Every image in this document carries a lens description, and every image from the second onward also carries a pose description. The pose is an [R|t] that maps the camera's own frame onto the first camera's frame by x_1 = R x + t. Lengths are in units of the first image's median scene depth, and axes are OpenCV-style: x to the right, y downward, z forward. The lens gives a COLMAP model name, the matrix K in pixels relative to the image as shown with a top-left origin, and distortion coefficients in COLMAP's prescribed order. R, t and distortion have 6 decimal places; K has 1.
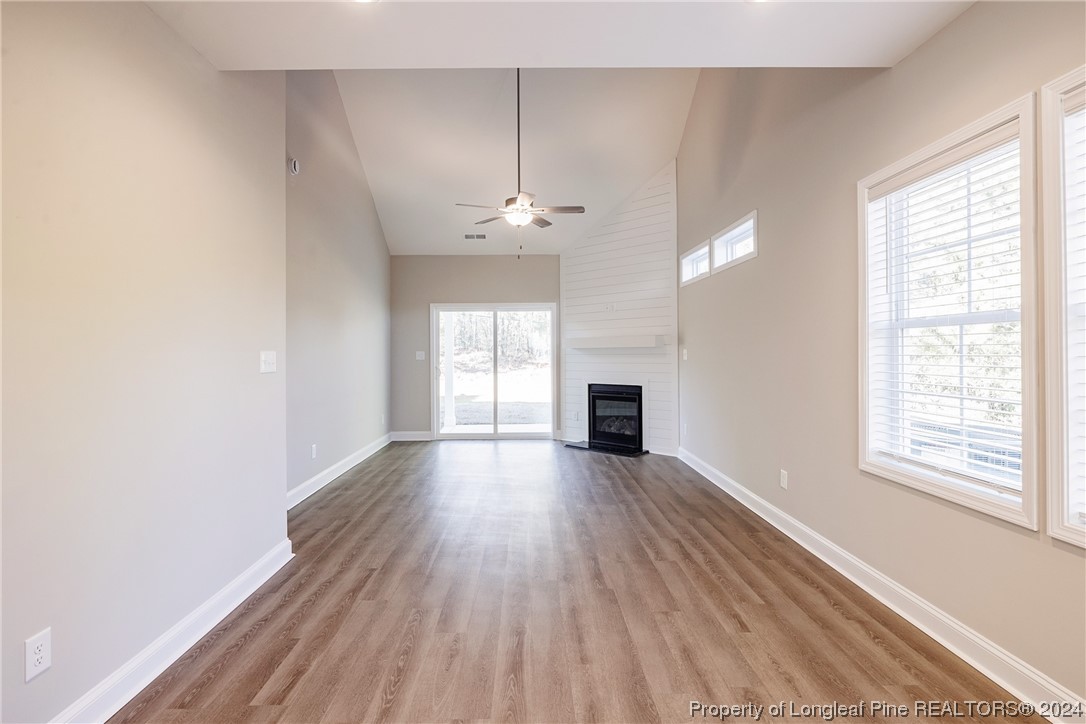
lens RADIAL K [[511.5, 0, 541.2], [0, 511.5, 354.9], [0, 0, 1]] dist [-0.009956, 0.000059]
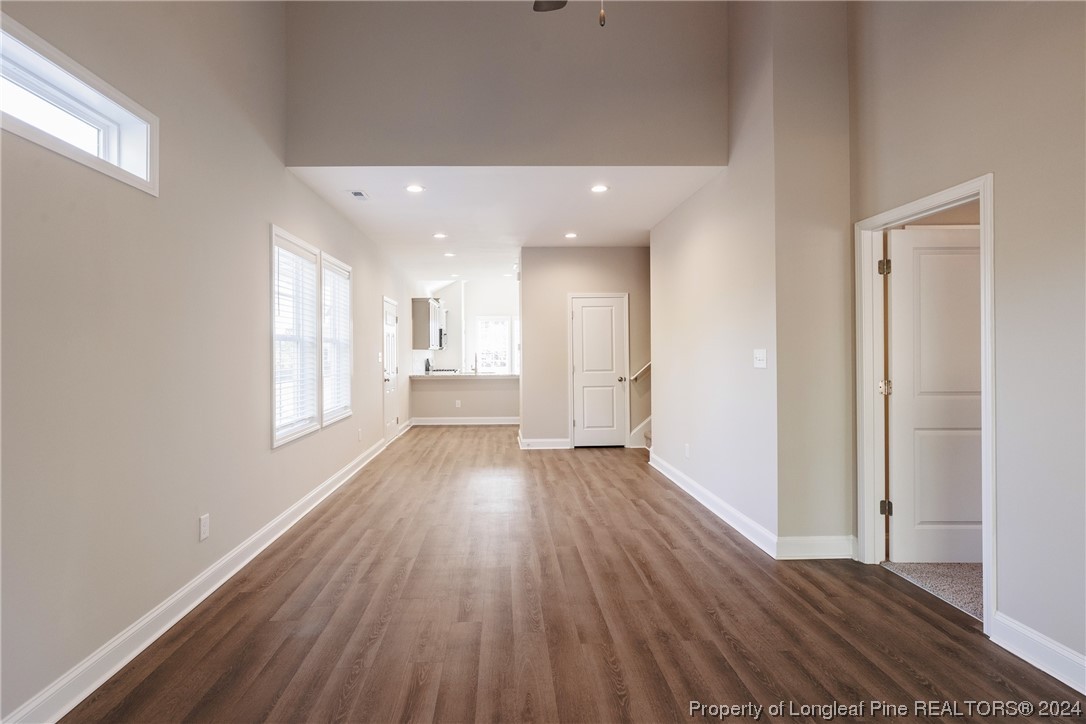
lens RADIAL K [[511.5, 0, 536.3], [0, 511.5, 354.6], [0, 0, 1]] dist [-0.009956, 0.000059]
pose [[-0.999085, 0.013923, -0.040428, 0.010095], [0.013407, 0.999826, 0.012995, -0.020005], [0.040602, 0.012441, -0.999098, 2.128115]]
